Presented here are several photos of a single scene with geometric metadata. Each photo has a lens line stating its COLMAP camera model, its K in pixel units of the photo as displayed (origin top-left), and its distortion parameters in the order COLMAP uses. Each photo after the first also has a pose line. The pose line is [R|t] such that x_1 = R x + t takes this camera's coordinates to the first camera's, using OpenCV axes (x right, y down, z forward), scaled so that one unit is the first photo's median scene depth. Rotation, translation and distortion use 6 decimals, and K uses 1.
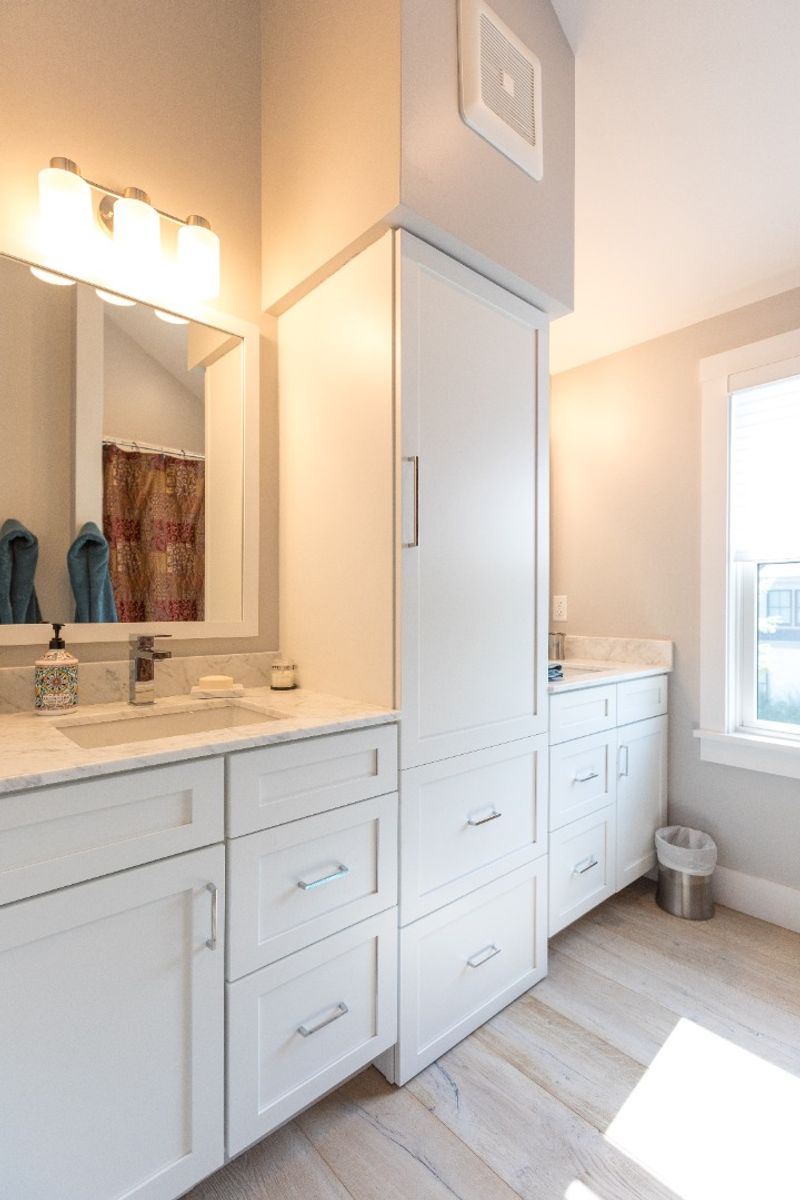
lens RADIAL K [[562.0, 0, 400.6], [0, 562.0, 619.7], [0, 0, 1]] dist [0.024255, 0.000037]
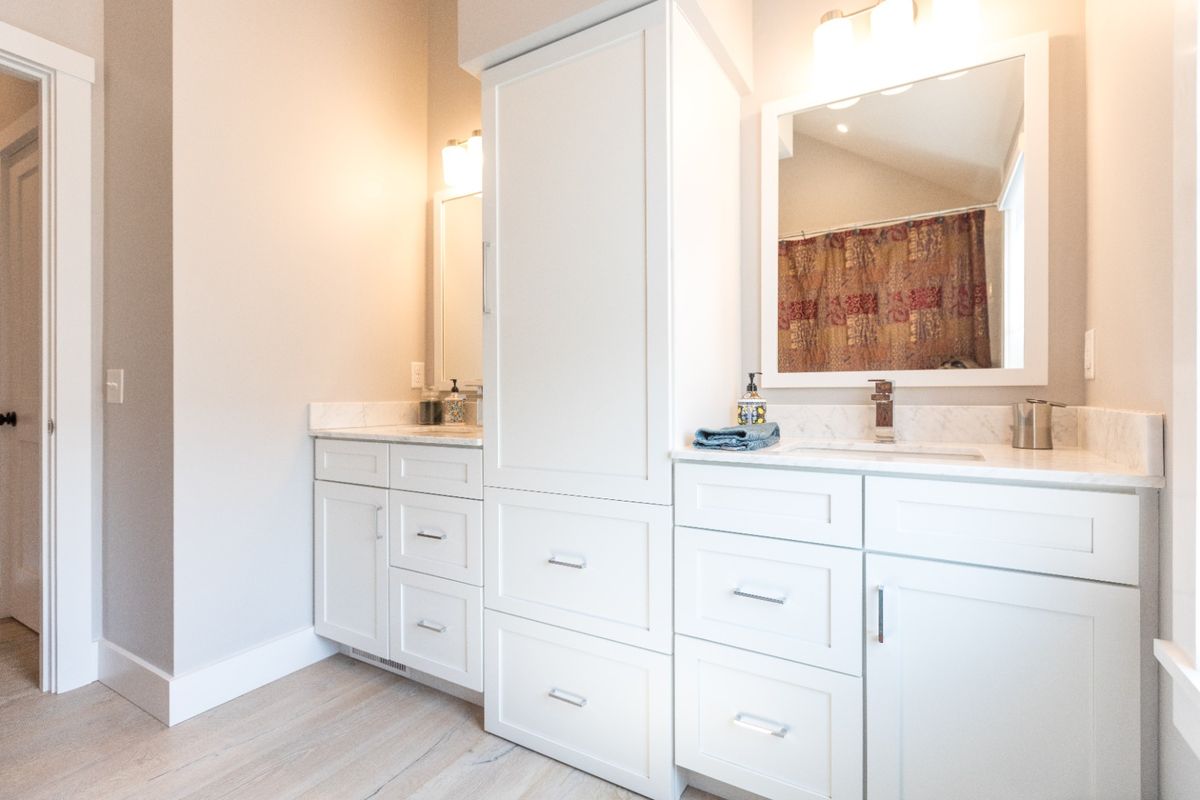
lens RADIAL K [[557.1, 0, 600.0], [0, 557.1, 400.0], [0, 0, 1]] dist [-0.020755, 0.000080]
pose [[0.298150, 0.003397, -0.954513, 0.661547], [-0.022599, 0.999738, -0.003501, 0.036089], [0.954252, 0.022615, 0.298149, 0.448028]]
